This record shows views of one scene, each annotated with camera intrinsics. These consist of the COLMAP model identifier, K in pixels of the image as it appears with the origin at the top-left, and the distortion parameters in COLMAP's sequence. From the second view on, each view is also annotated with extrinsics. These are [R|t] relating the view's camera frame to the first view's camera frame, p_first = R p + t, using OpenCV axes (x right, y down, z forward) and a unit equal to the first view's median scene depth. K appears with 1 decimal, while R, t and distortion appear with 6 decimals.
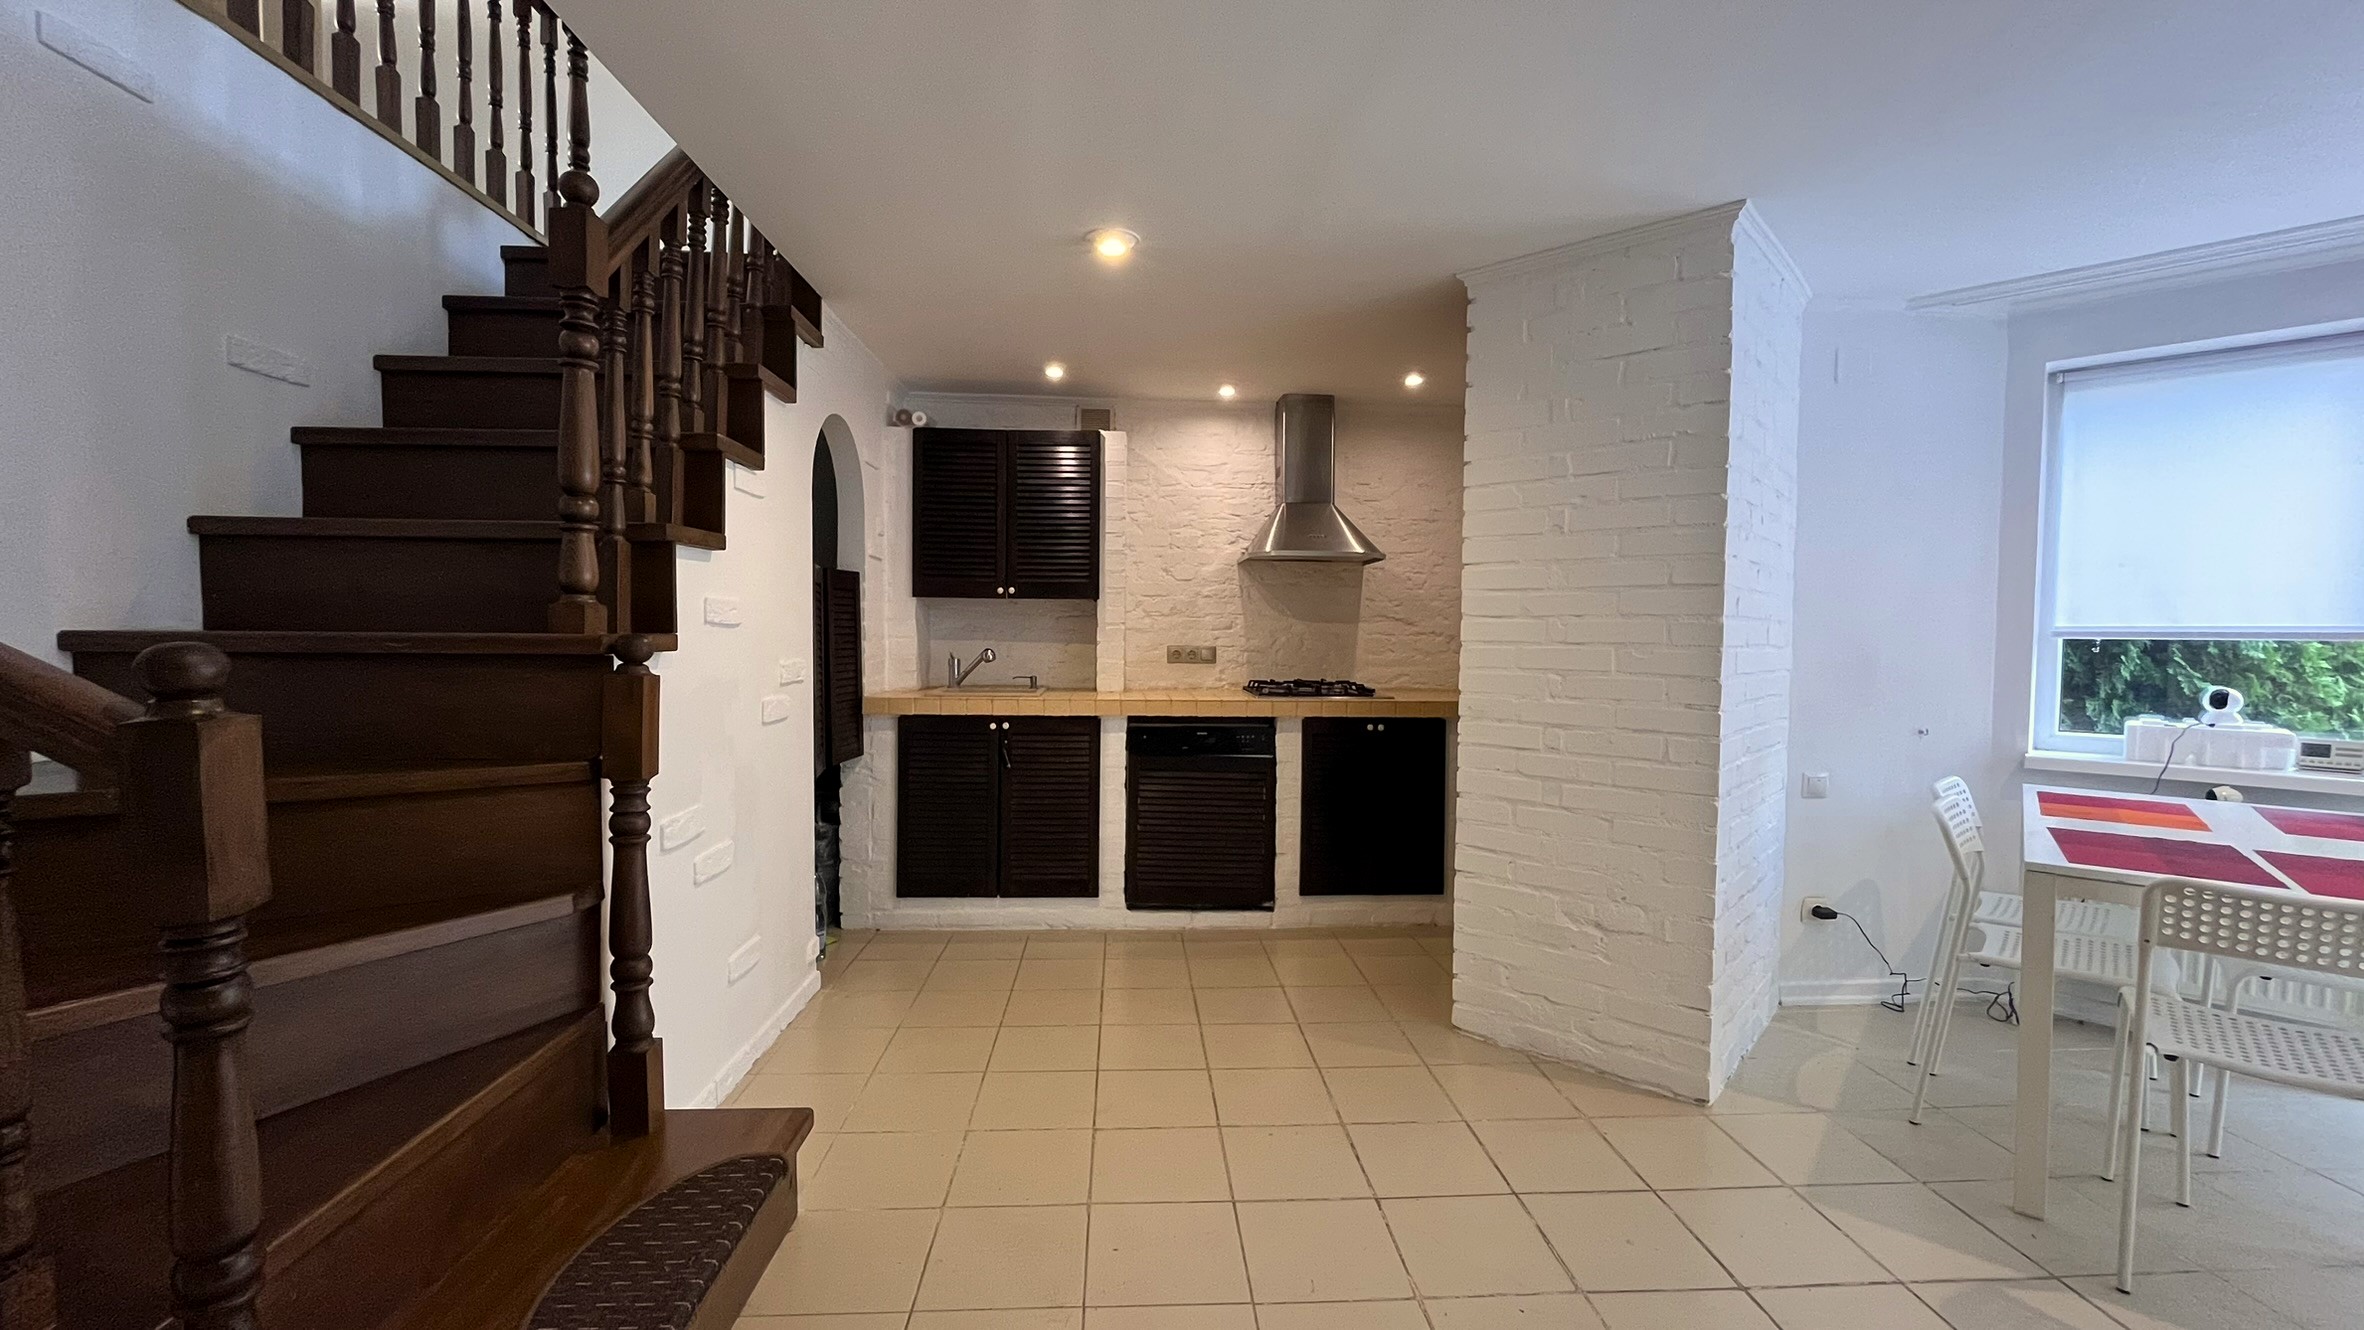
lens RADIAL K [[960.4, 0, 1168.8], [0, 960.4, 665.1], [0, 0, 1]] dist [-0.001731, -0.000489]
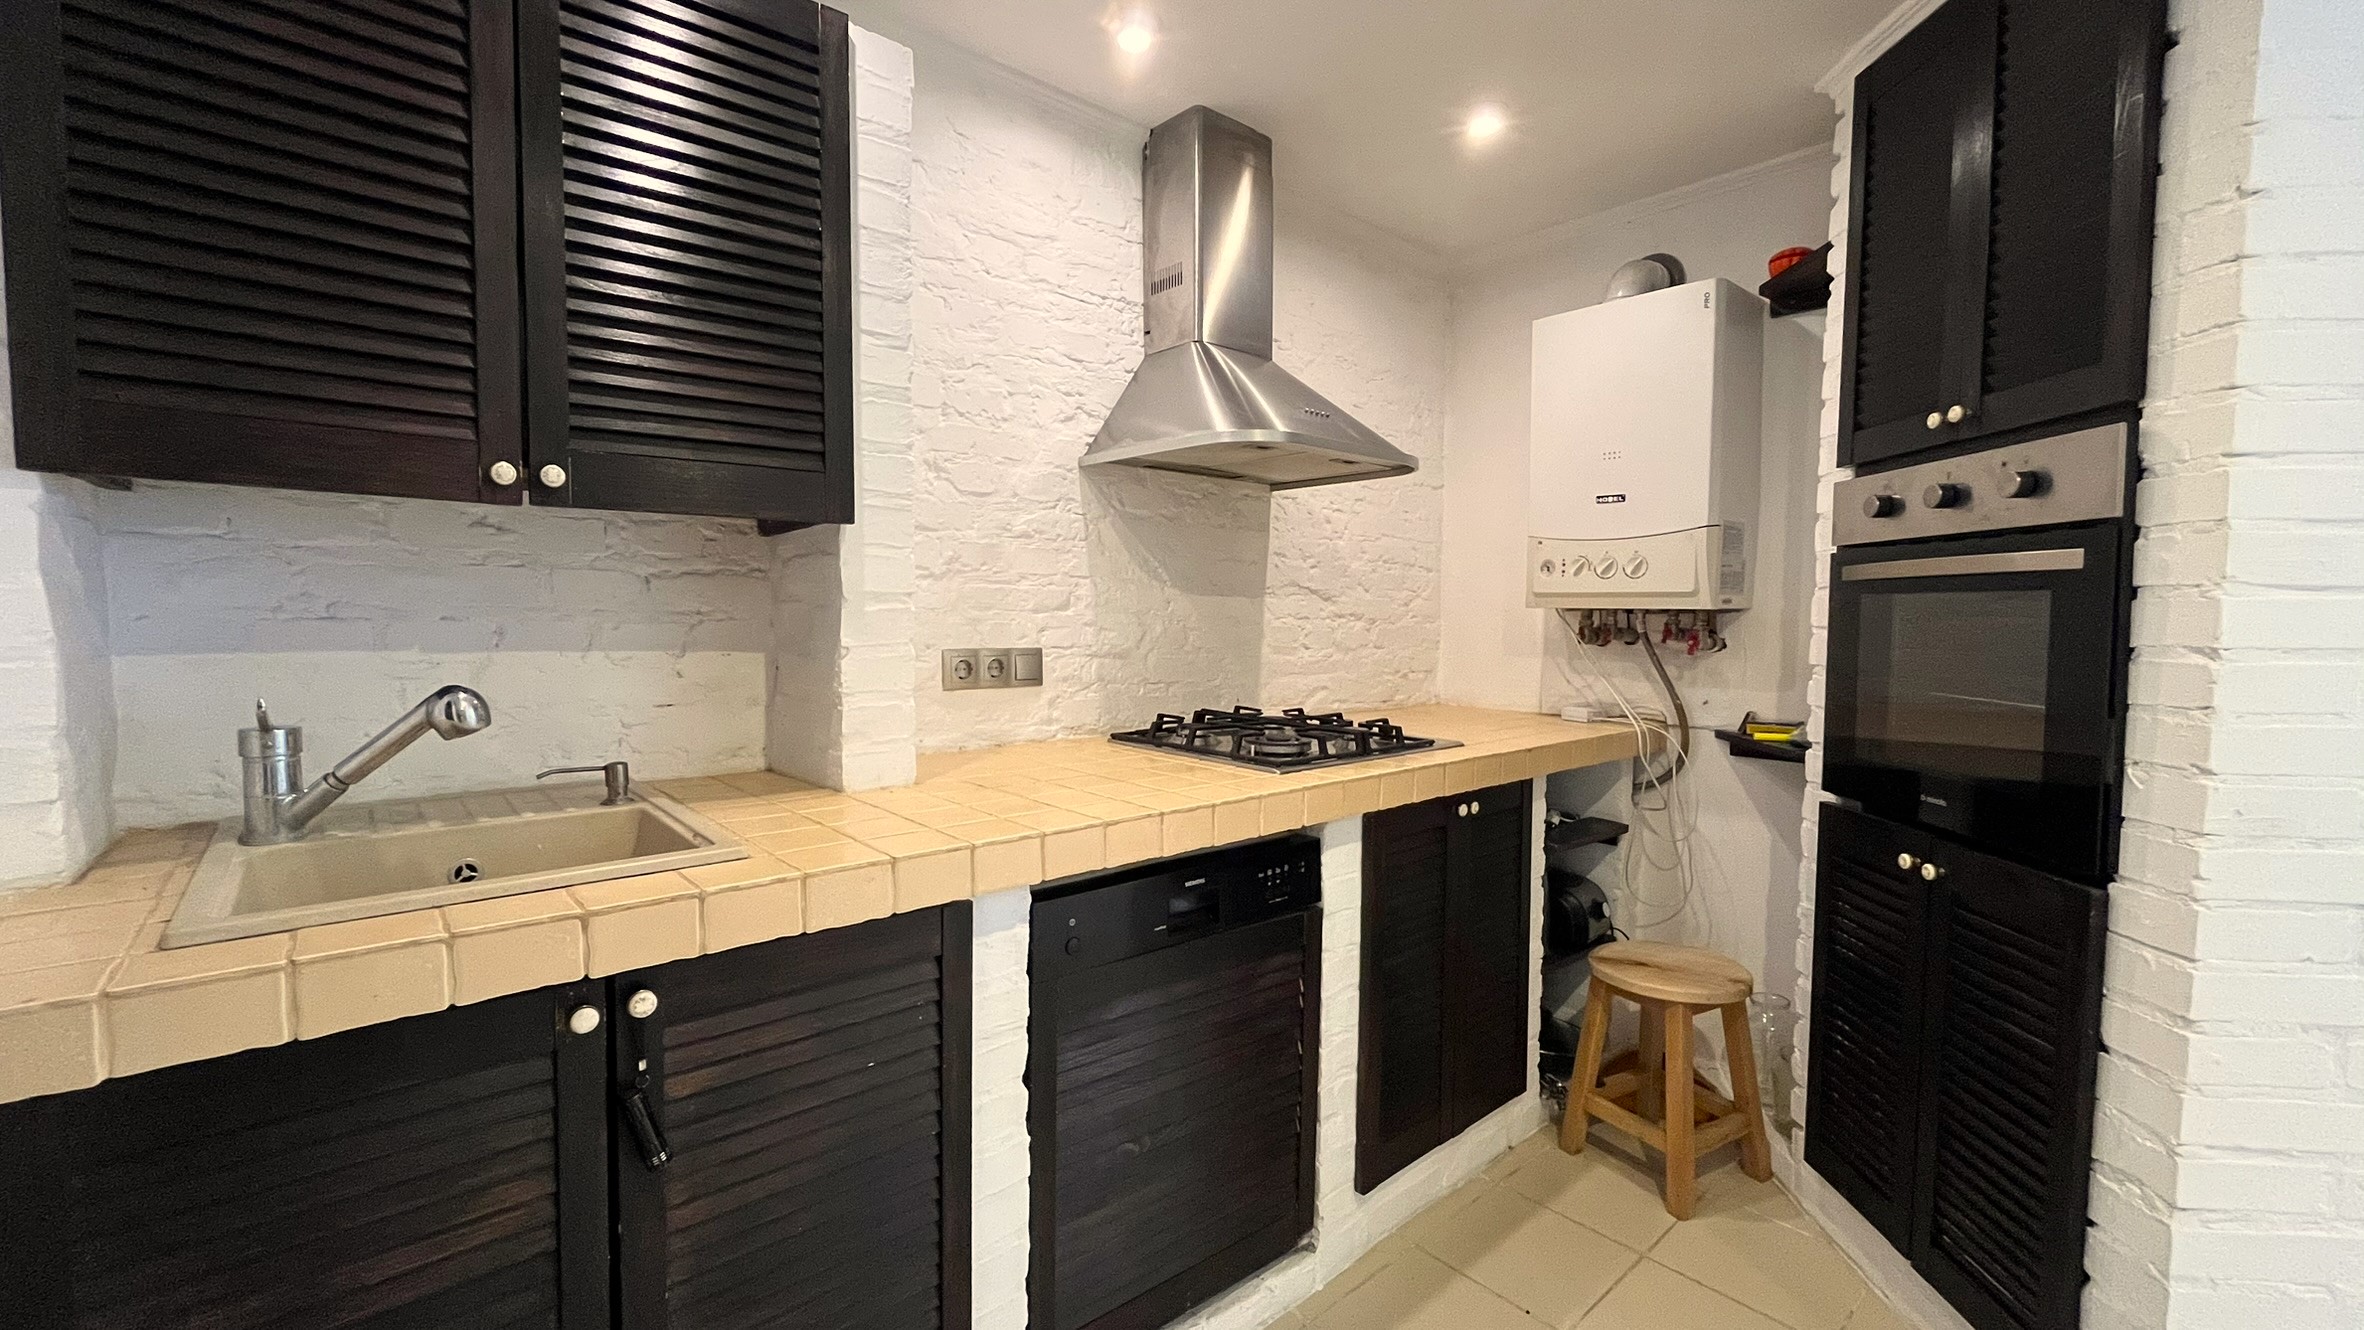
lens RADIAL K [[960.4, 0, 1176.9], [0, 960.4, 665.2], [0, 0, 1]] dist [-0.001731, -0.000489]
pose [[0.789539, -0.038822, 0.612472, -0.201324], [0.021133, 0.999125, 0.036088, -0.029635], [-0.613337, -0.015549, 0.789668, 0.690788]]
